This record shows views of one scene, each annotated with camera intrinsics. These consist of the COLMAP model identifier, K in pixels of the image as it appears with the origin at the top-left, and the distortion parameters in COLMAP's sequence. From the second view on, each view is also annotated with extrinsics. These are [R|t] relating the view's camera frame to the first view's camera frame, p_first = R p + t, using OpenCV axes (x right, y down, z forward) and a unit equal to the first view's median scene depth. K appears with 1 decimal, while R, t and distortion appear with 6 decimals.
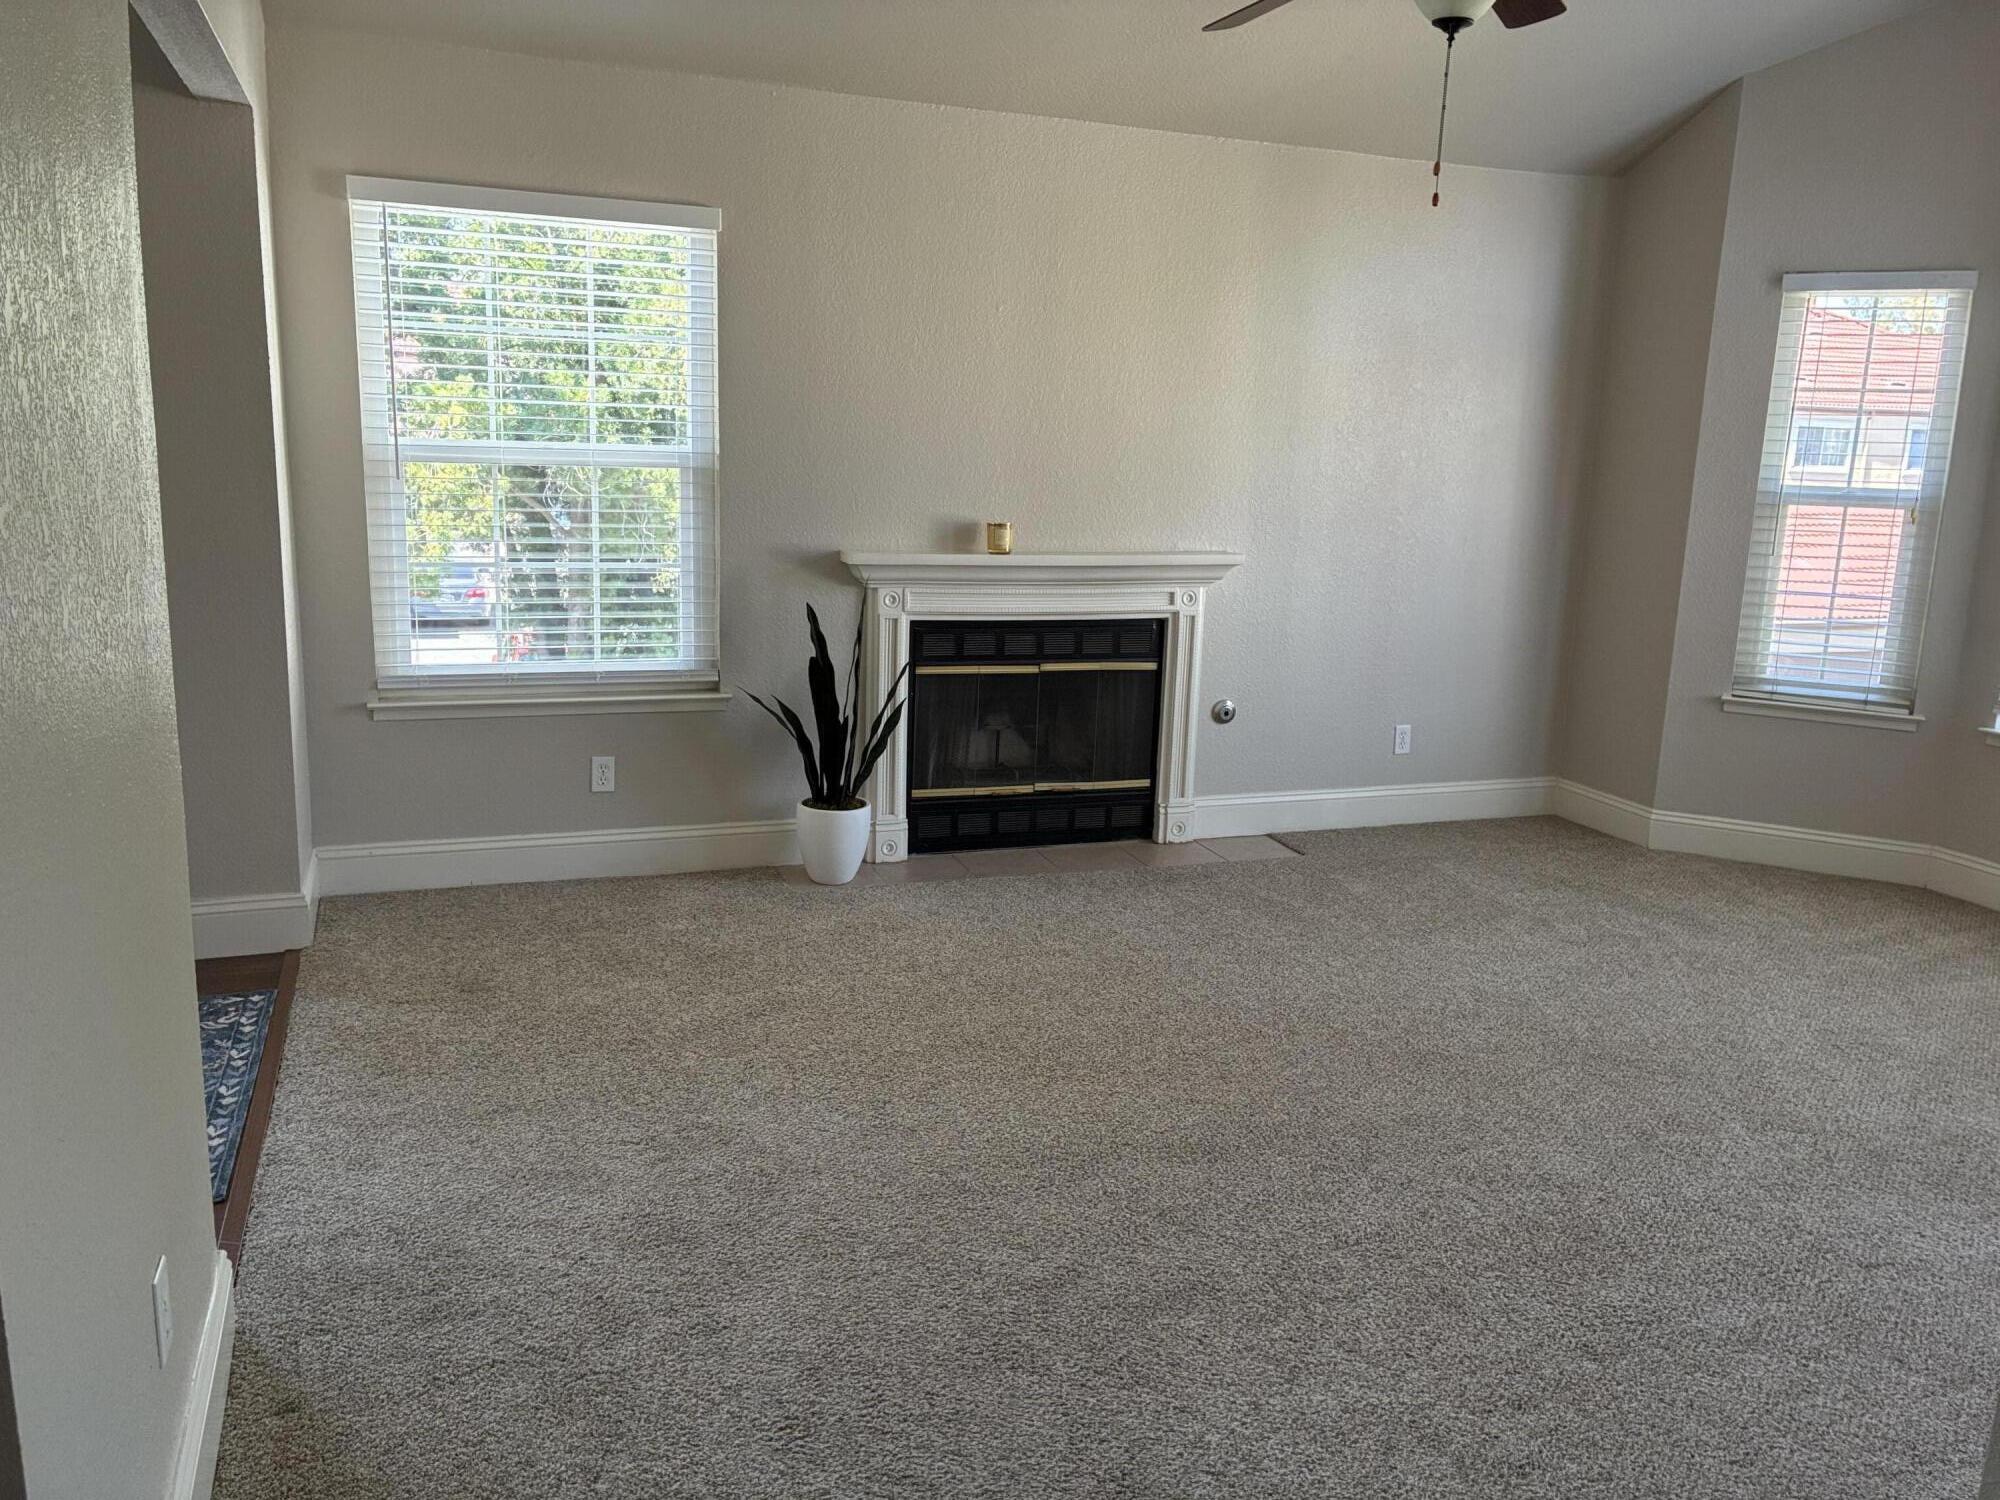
lens RADIAL K [[1540.1, 0, 1000.0], [0, 1540.1, 750.0], [0, 0, 1]] dist [0.076480, -0.117864]
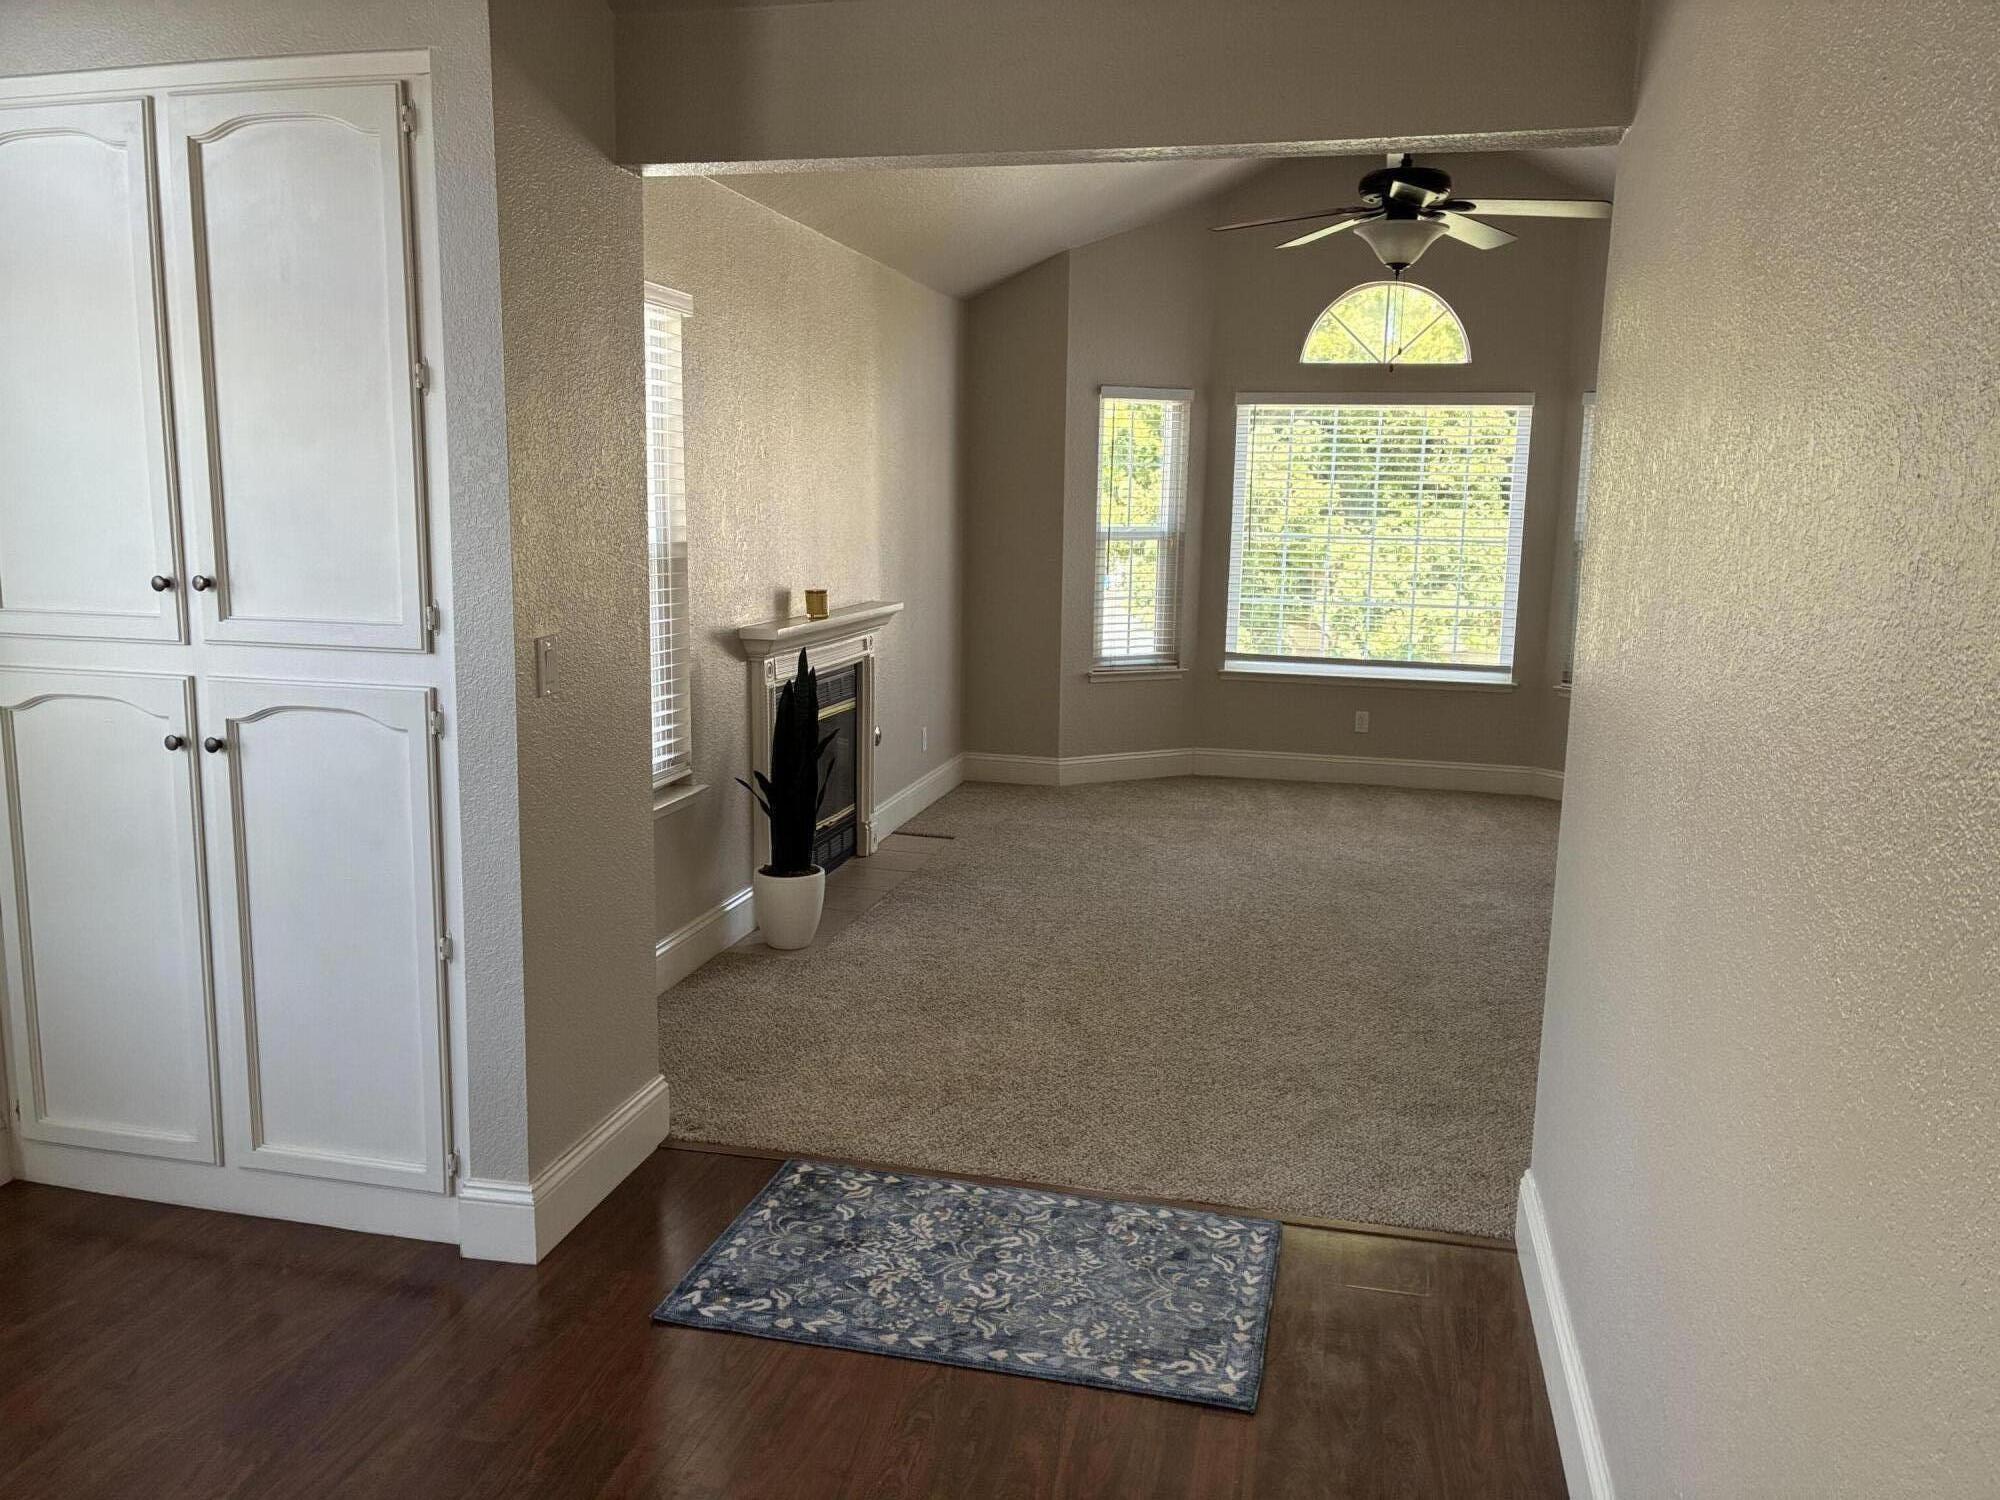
lens RADIAL K [[1517.2, 0, 1000.0], [0, 1517.2, 750.0], [0, 0, 1]] dist [0.046832, -0.000139]
pose [[0.561817, -0.163483, 0.810947, -0.771782], [0.173624, 0.981748, 0.077630, -0.091138], [-0.808836, 0.097186, 0.579947, 0.260192]]
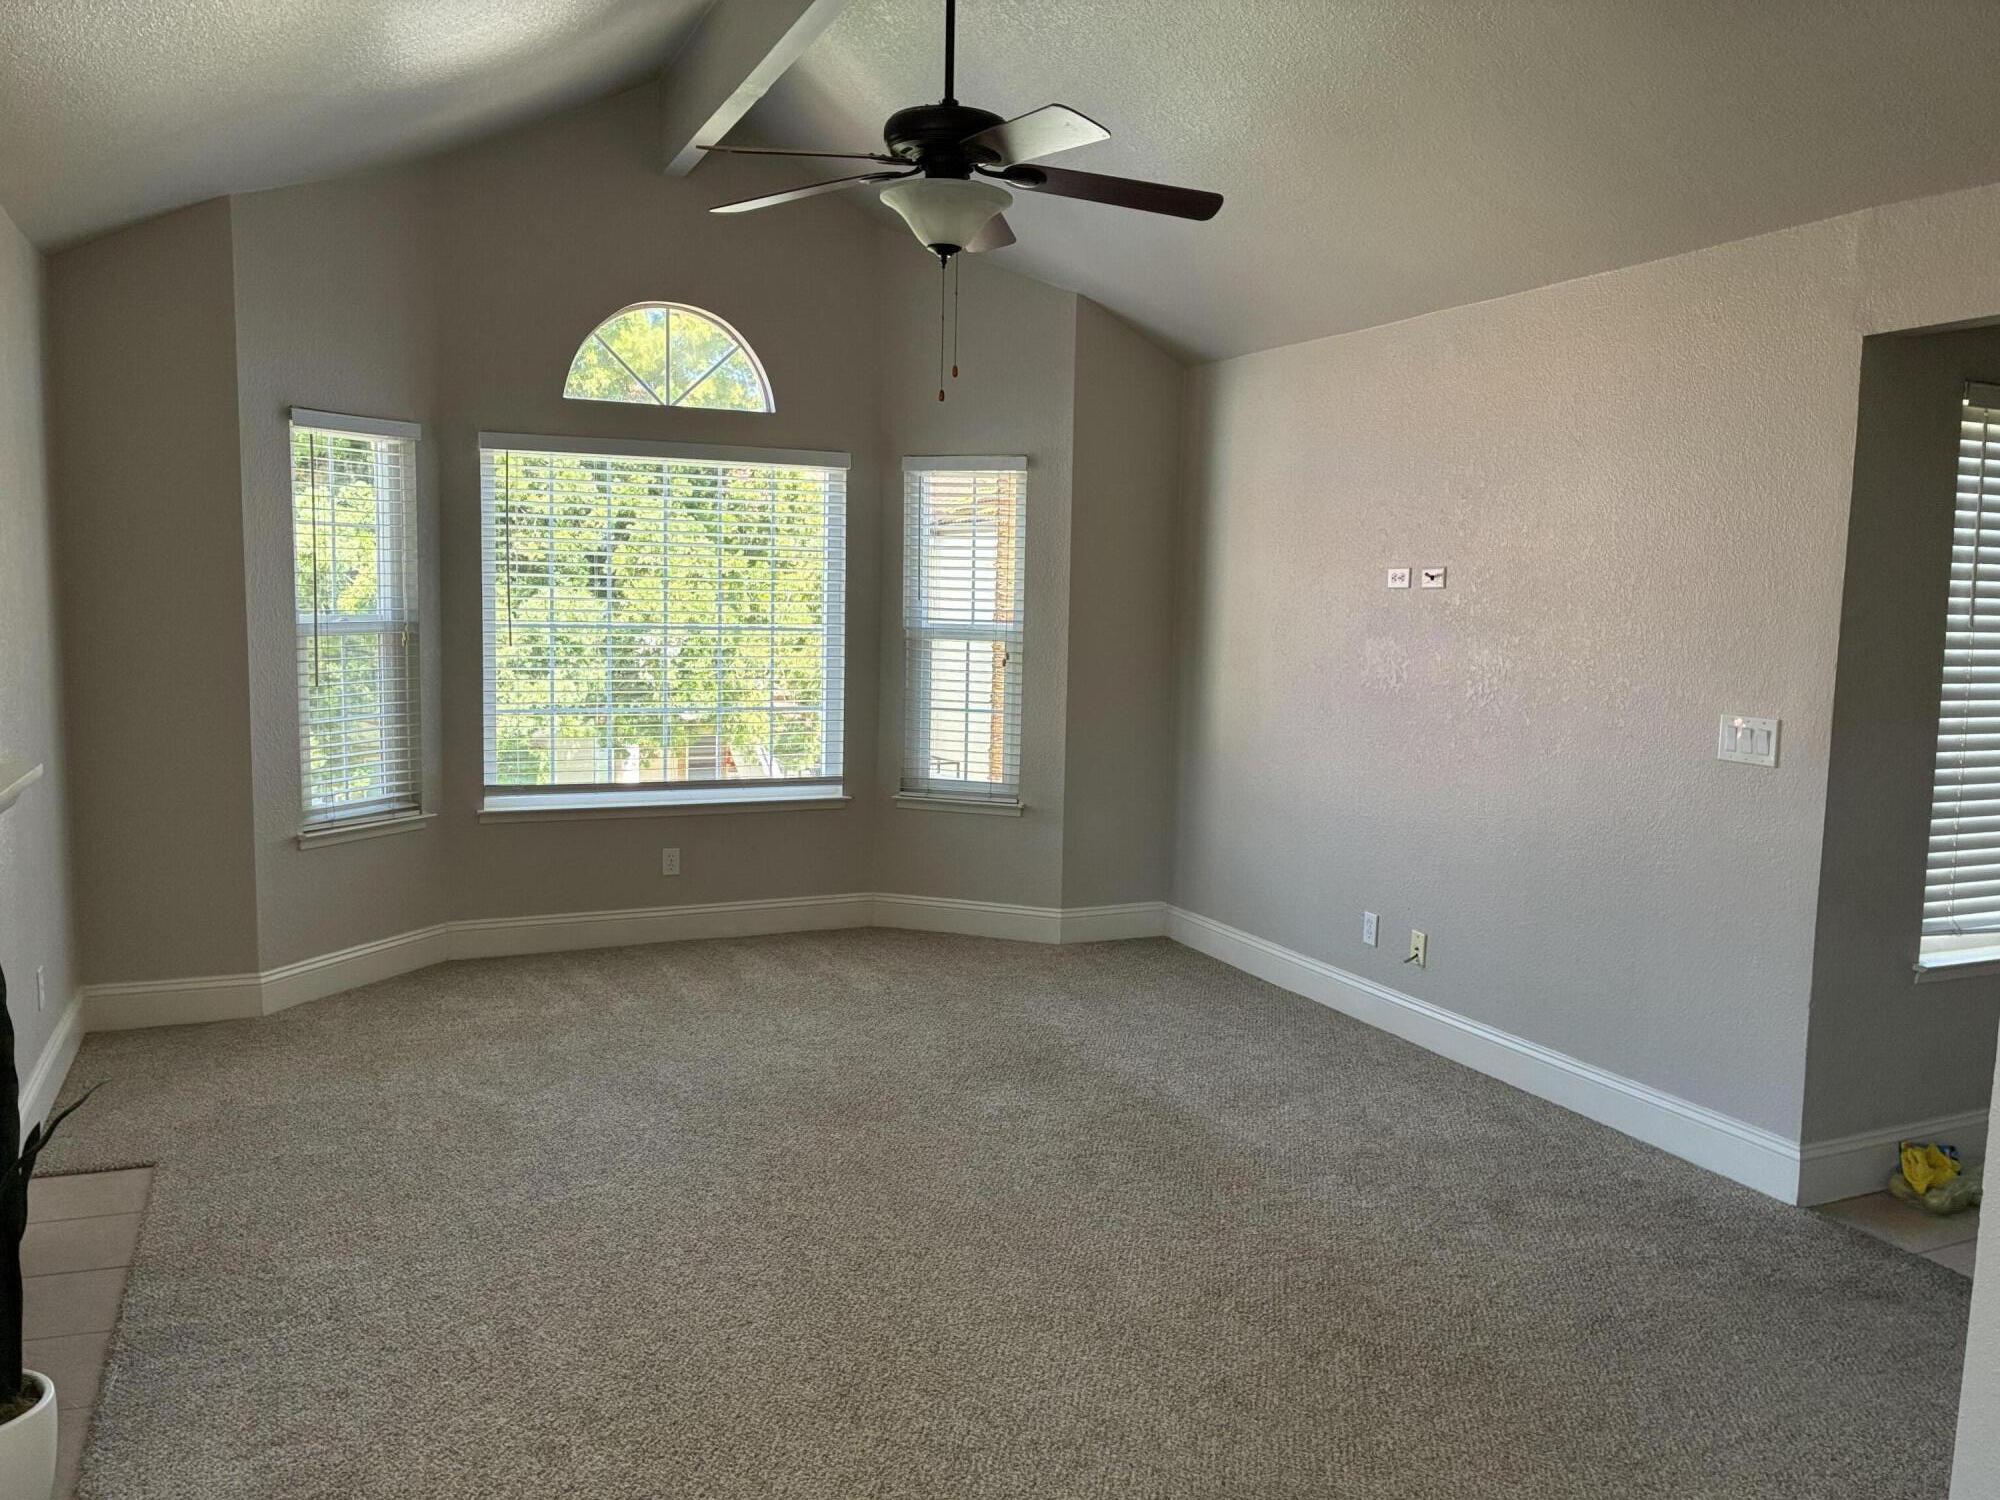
lens RADIAL K [[1506.9, 0, 1000.0], [0, 1506.9, 750.0], [0, 0, 1]] dist [0.004022, 0.004703]
pose [[-0.064563, -0.145540, 0.987244, -0.494502], [0.184970, 0.970419, 0.155156, -0.155532], [-0.980621, 0.192627, -0.035733, 0.617667]]
